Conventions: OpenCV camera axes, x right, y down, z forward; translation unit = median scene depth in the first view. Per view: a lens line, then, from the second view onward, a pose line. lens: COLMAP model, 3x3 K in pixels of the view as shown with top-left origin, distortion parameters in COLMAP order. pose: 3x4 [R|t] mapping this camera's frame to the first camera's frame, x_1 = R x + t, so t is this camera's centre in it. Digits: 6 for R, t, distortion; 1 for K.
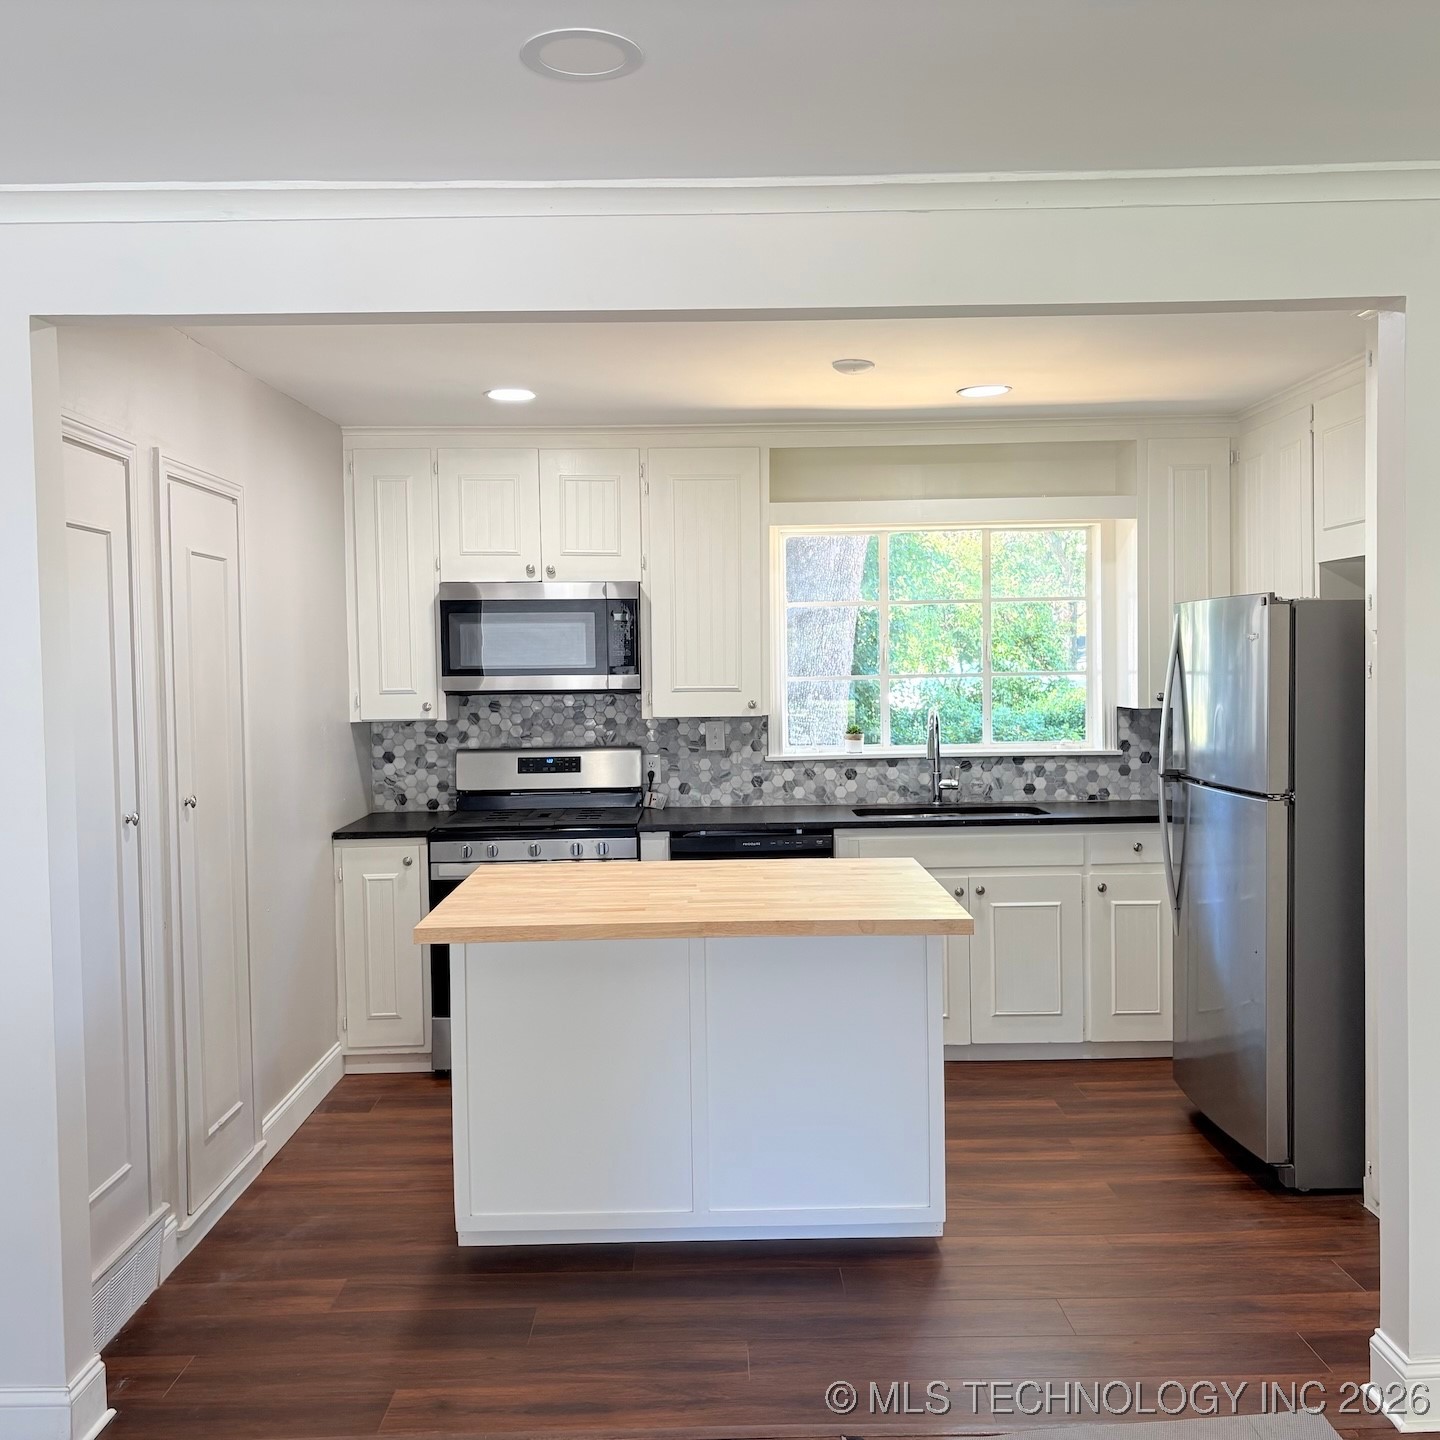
lens RADIAL K [[1452.0, 0, 717.4], [0, 1452.0, 722.6], [0, 0, 1]] dist [0.070418, 0.000000]
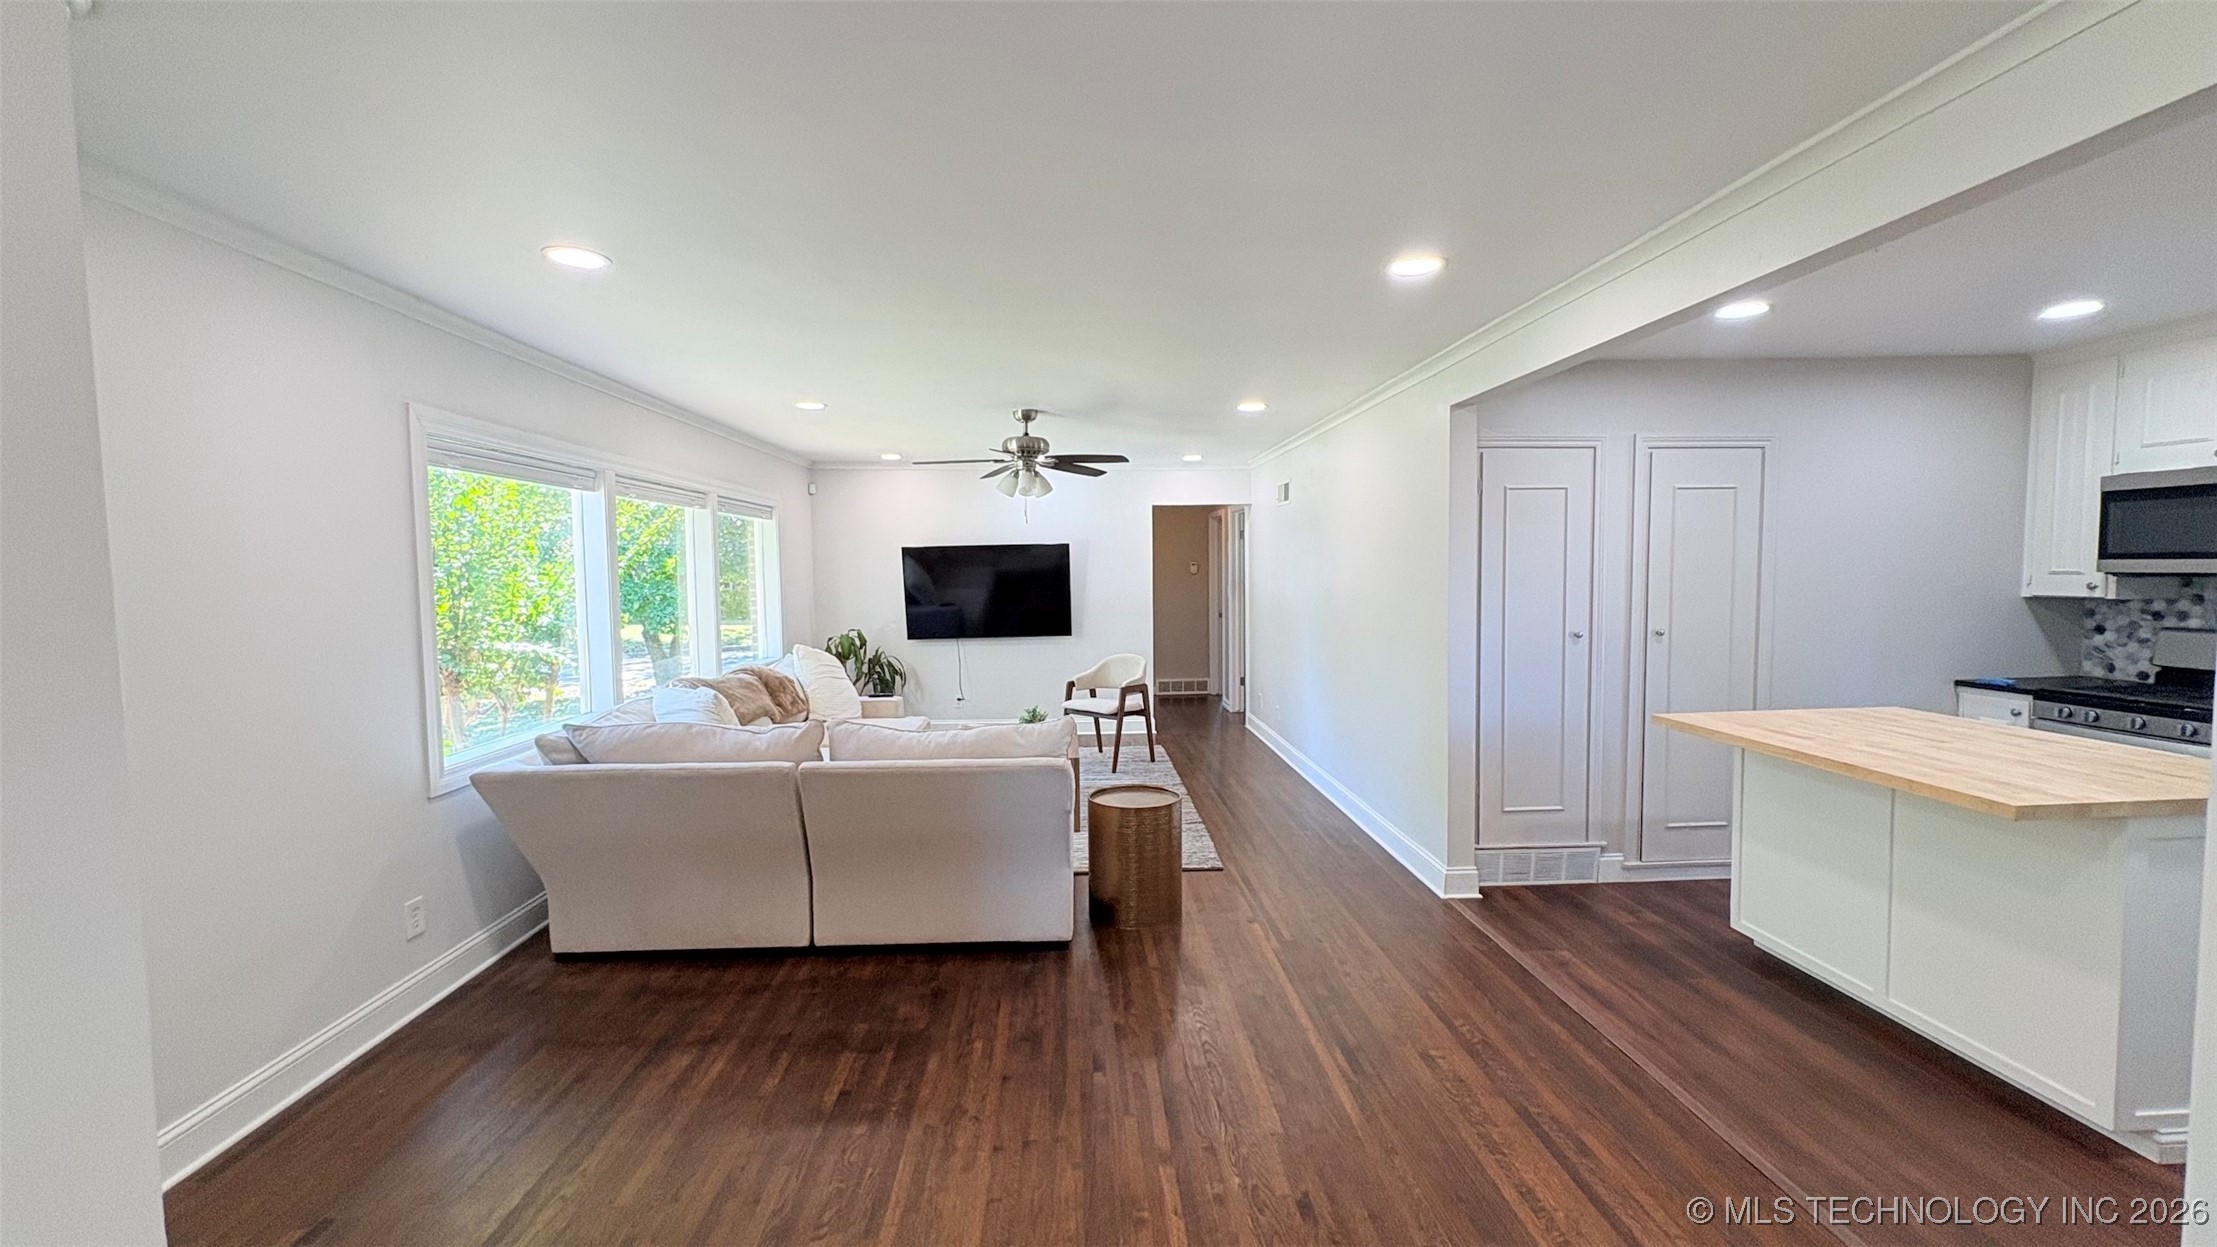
lens RADIAL K [[883.6, 0, 1110.1], [0, 883.6, 621.1], [0, 0, 1]] dist [0.000122, 0.000971]
pose [[0.047210, 0.076978, -0.995914, 0.429152], [-0.028081, 0.996734, 0.075710, -0.013703], [0.998490, 0.024392, 0.049218, 0.191193]]
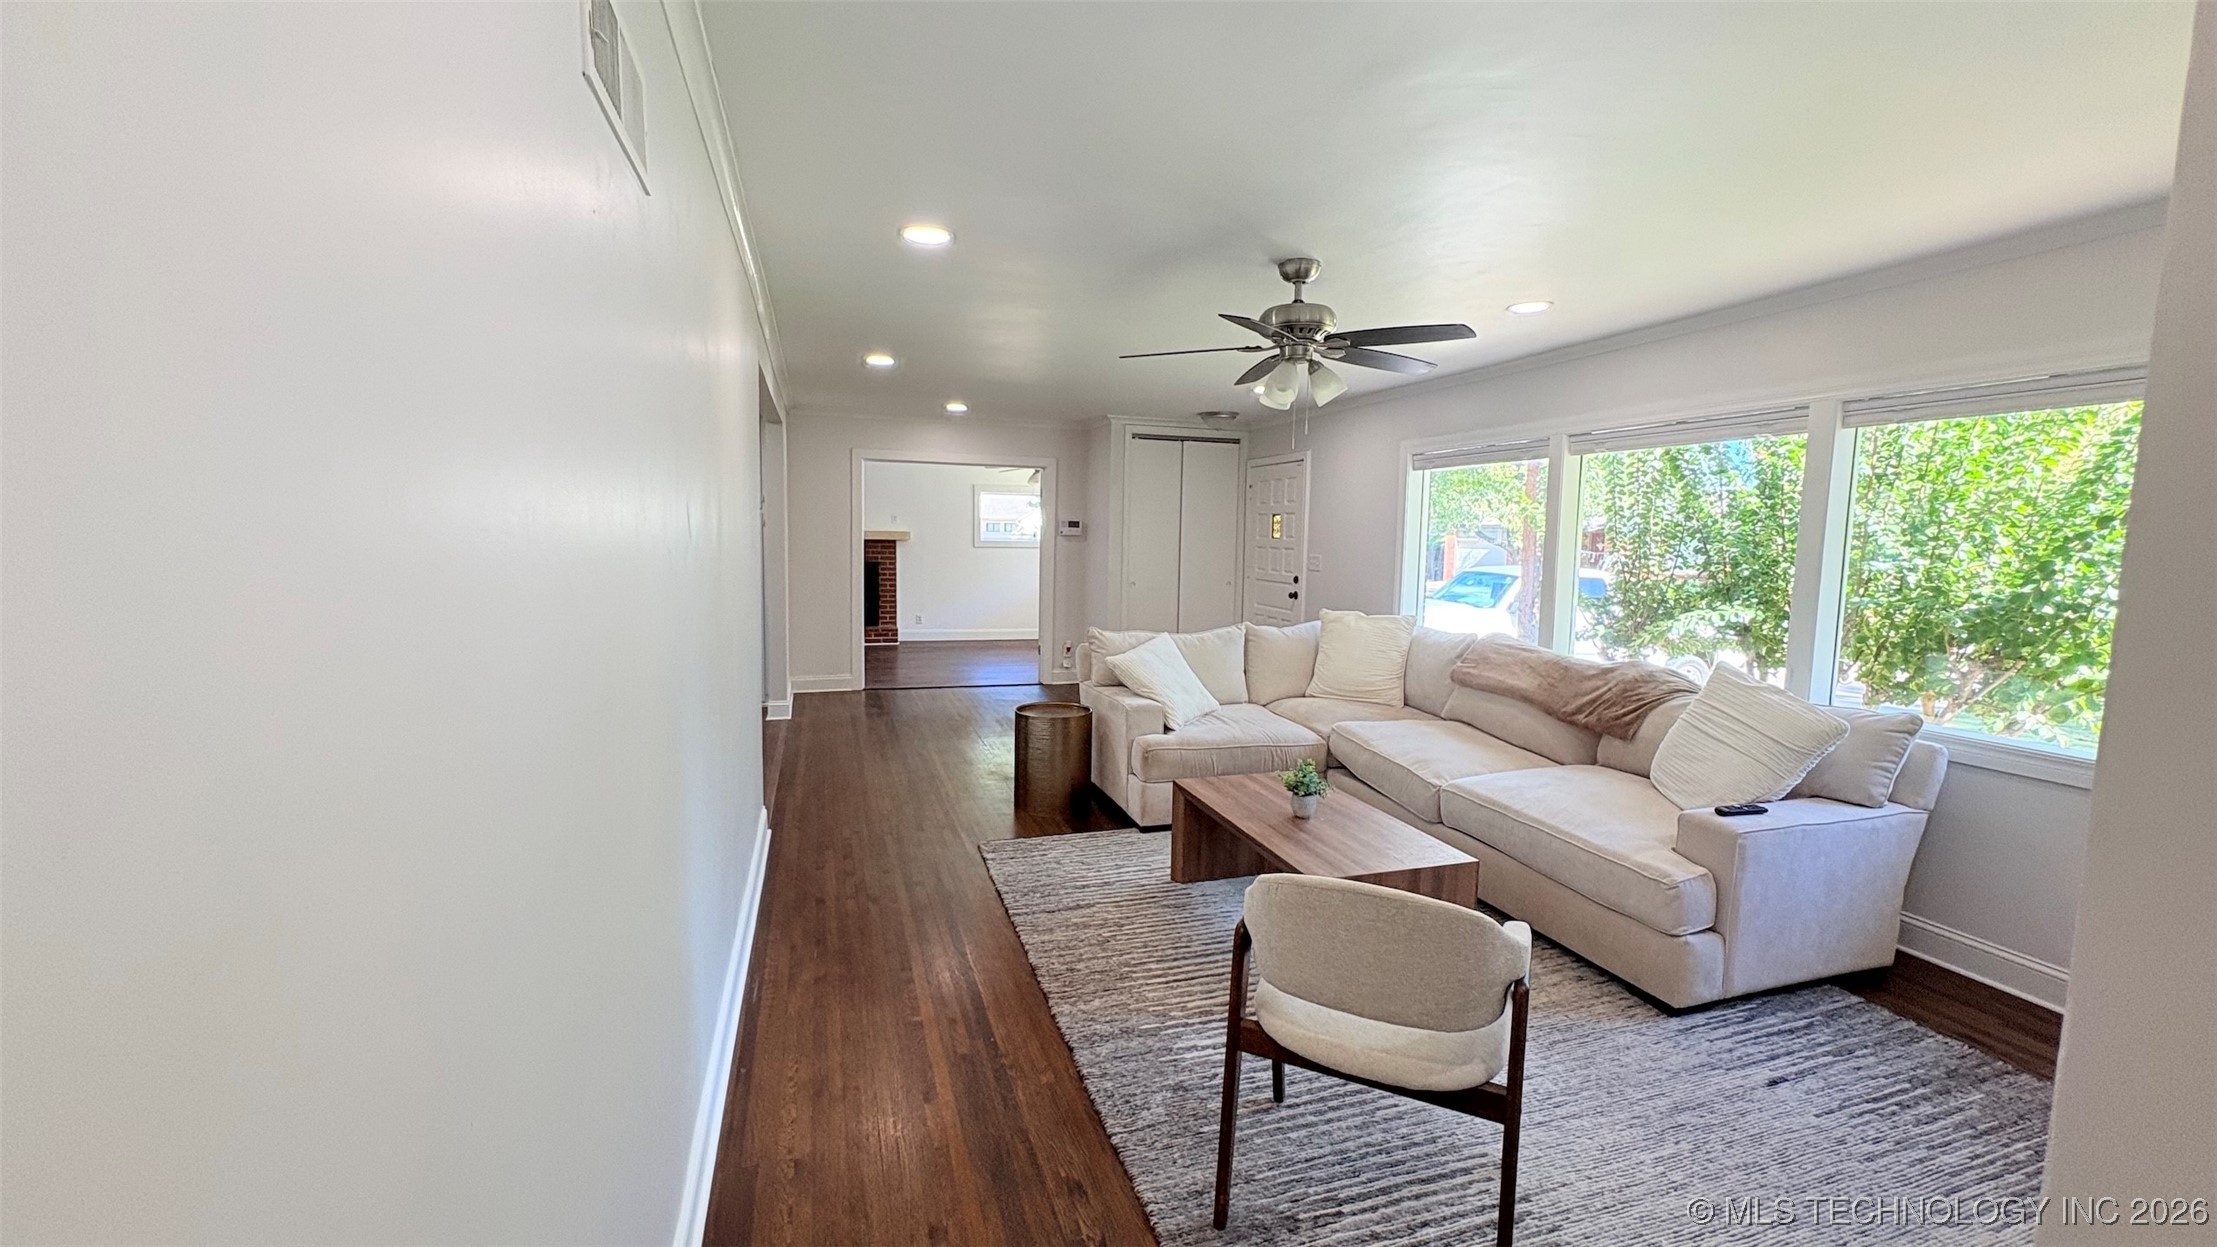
lens RADIAL K [[883.6, 0, 1111.4], [0, 883.6, 617.7], [0, 0, 1]] dist [0.000122, 0.000971]
pose [[-0.303481, -0.082681, 0.949244, -0.950637], [0.019692, 0.995471, 0.093003, 0.007941], [-0.952634, 0.046917, -0.300478, 0.425777]]
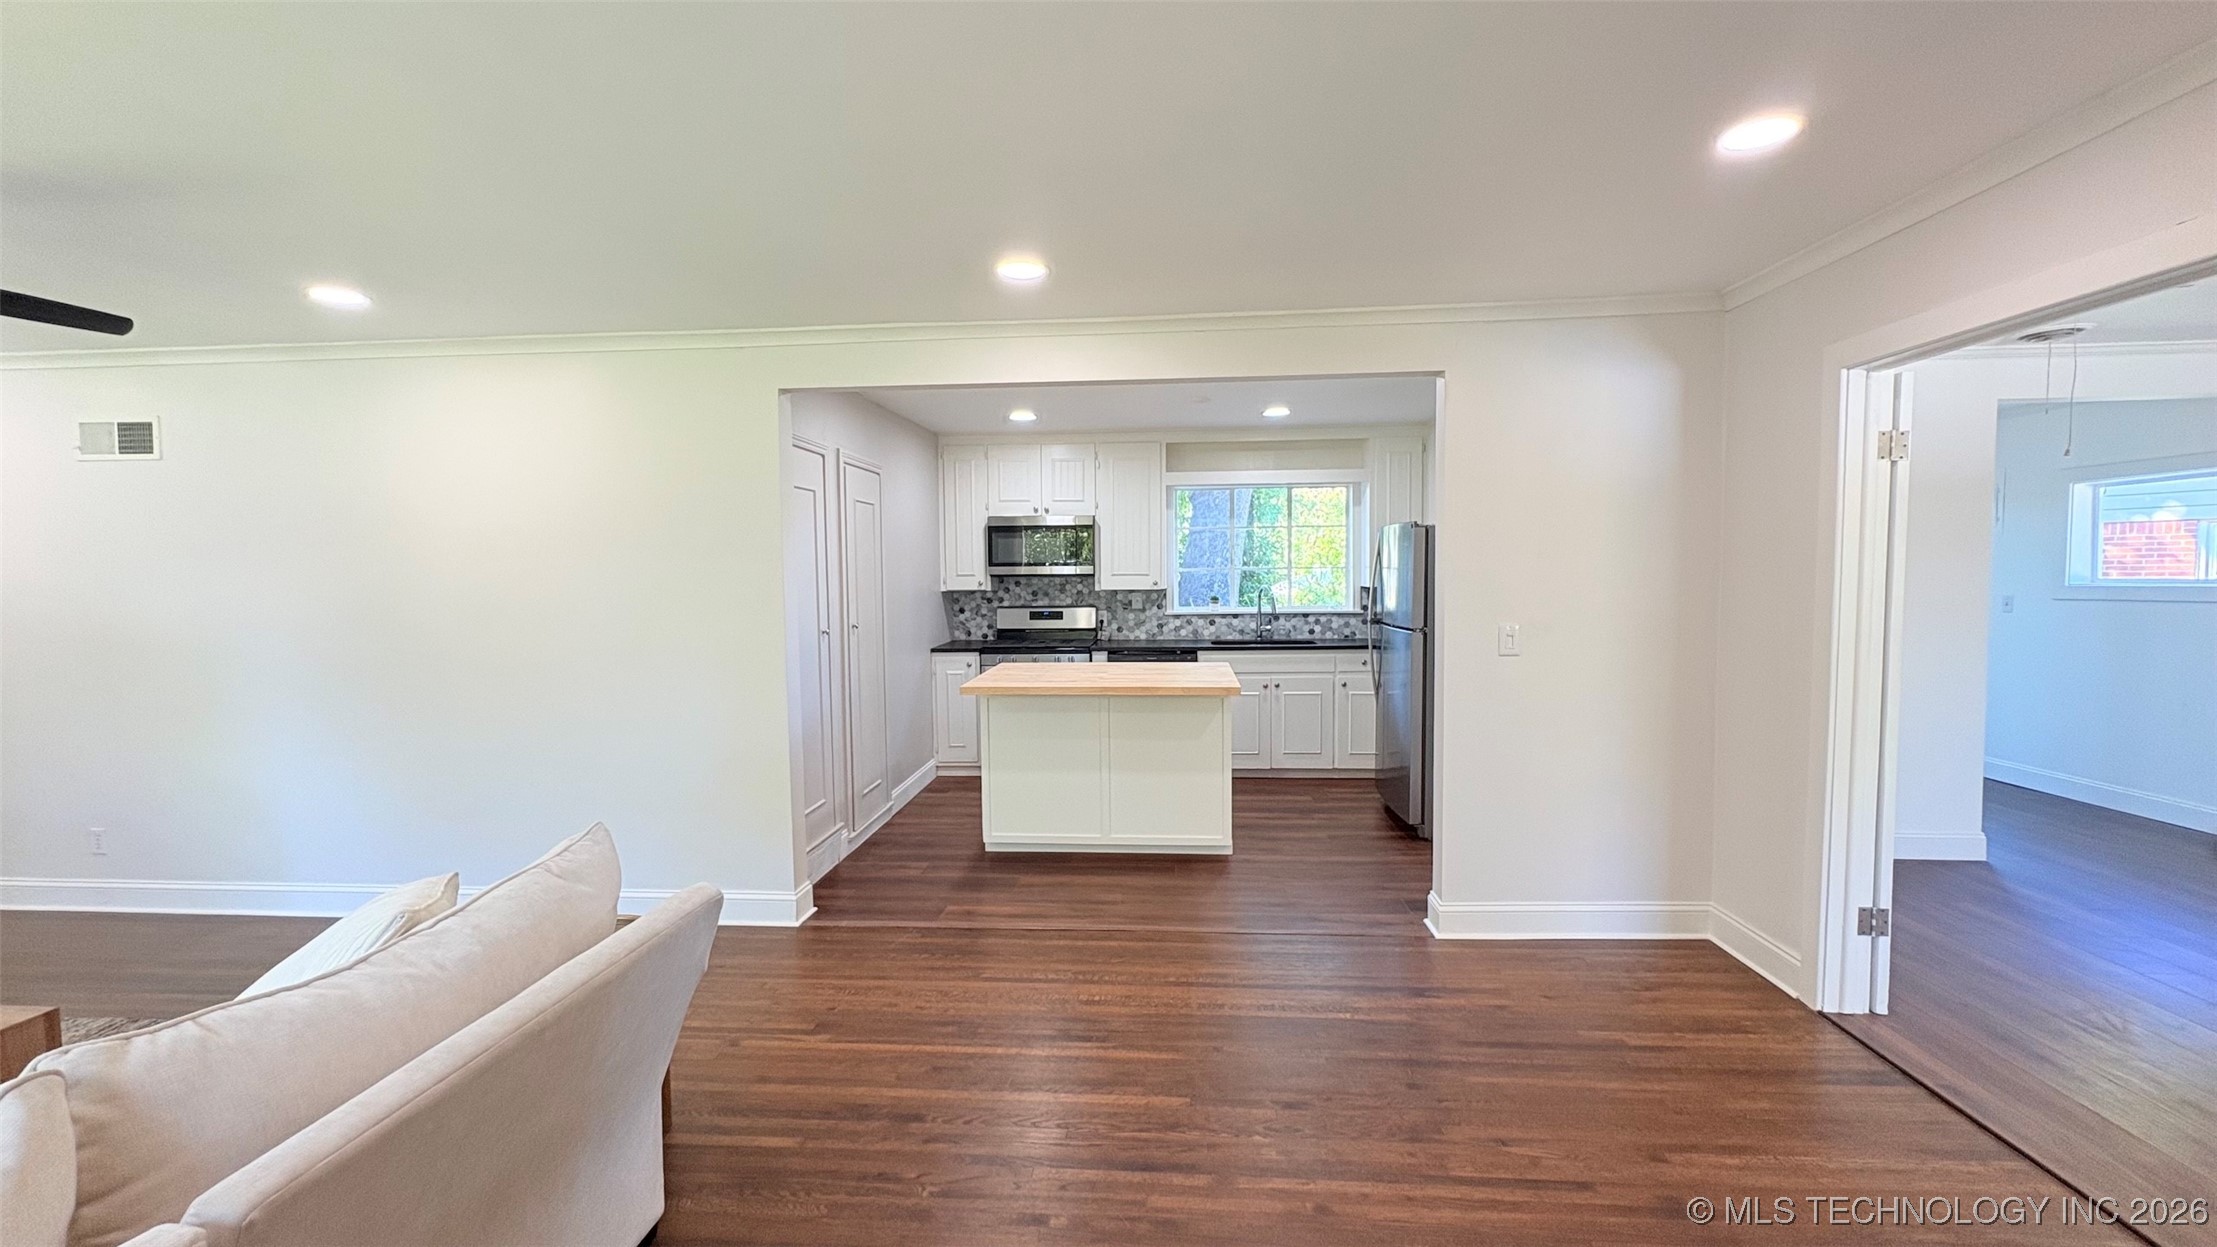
lens RADIAL K [[883.6, 0, 1111.3], [0, 883.6, 619.1], [0, 0, 1]] dist [0.000122, 0.000971]
pose [[0.996707, 0.009528, -0.080529, 0.055812], [-0.008236, 0.999832, 0.016364, 0.014480], [0.080672, -0.015647, 0.996618, -0.109063]]
